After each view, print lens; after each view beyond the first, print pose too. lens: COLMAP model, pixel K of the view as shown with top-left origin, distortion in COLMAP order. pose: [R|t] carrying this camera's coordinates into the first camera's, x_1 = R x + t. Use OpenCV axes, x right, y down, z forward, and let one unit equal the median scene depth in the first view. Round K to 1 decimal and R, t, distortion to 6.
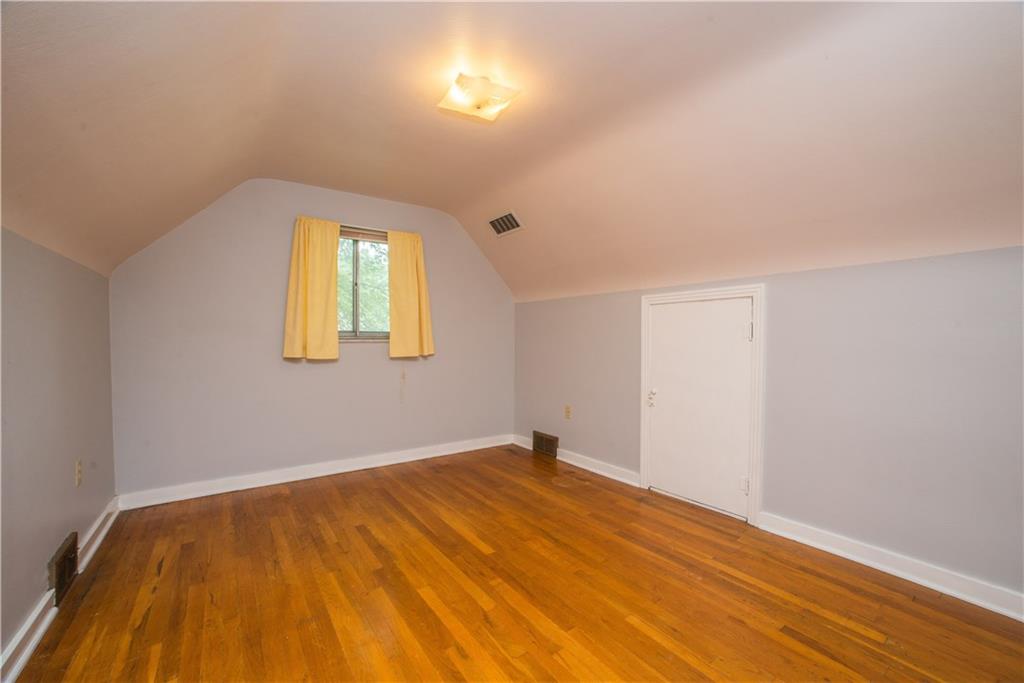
lens RADIAL K [[420.2, 0, 515.6], [0, 420.2, 355.5], [0, 0, 1]] dist [0.000889, 0.000339]
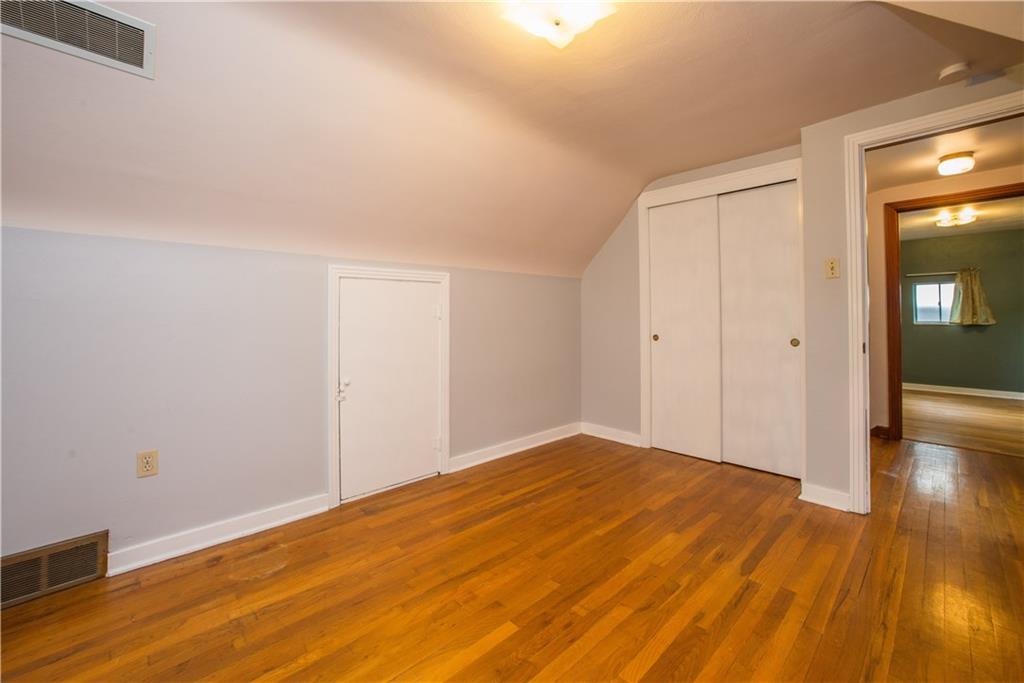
lens RADIAL K [[414.4, 0, 529.8], [0, 414.4, 320.1], [0, 0, 1]] dist [-0.055930, 0.024175]
pose [[-0.145982, 0.000094, 0.989287, -0.715738], [0.041489, 0.999121, 0.006027, -0.036453], [-0.988417, 0.041925, -0.145858, 1.036677]]
